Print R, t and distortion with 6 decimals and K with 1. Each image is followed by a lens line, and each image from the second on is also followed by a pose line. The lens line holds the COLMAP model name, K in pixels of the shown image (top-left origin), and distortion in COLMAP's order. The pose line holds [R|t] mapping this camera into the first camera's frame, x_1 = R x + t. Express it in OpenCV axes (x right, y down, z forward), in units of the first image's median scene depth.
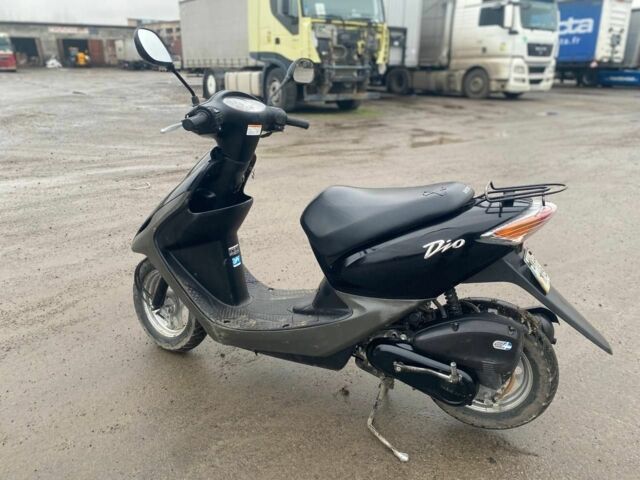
lens RADIAL K [[518.3, 0, 320.0], [0, 518.3, 240.0], [0, 0, 1]] dist [0.024168, -0.001054]
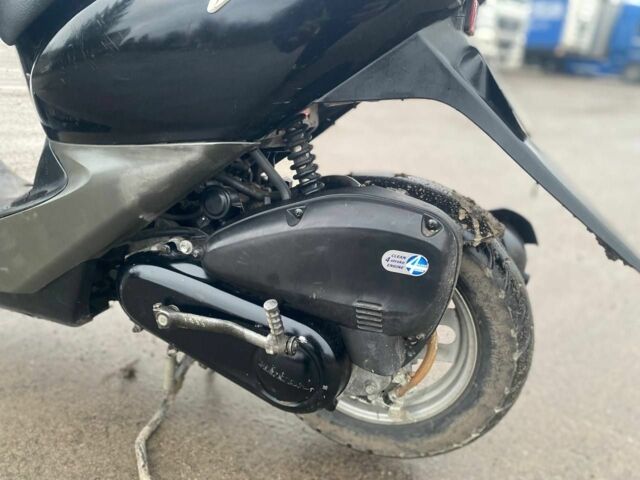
lens RADIAL K [[518.3, 0, 320.0], [0, 518.3, 240.0], [0, 0, 1]] dist [0.024168, -0.001054]
pose [[0.996035, 0.048169, 0.074794, 0.238823], [-0.050843, 0.998119, 0.034265, 0.162253], [-0.073002, -0.037932, 0.996610, 0.575274]]
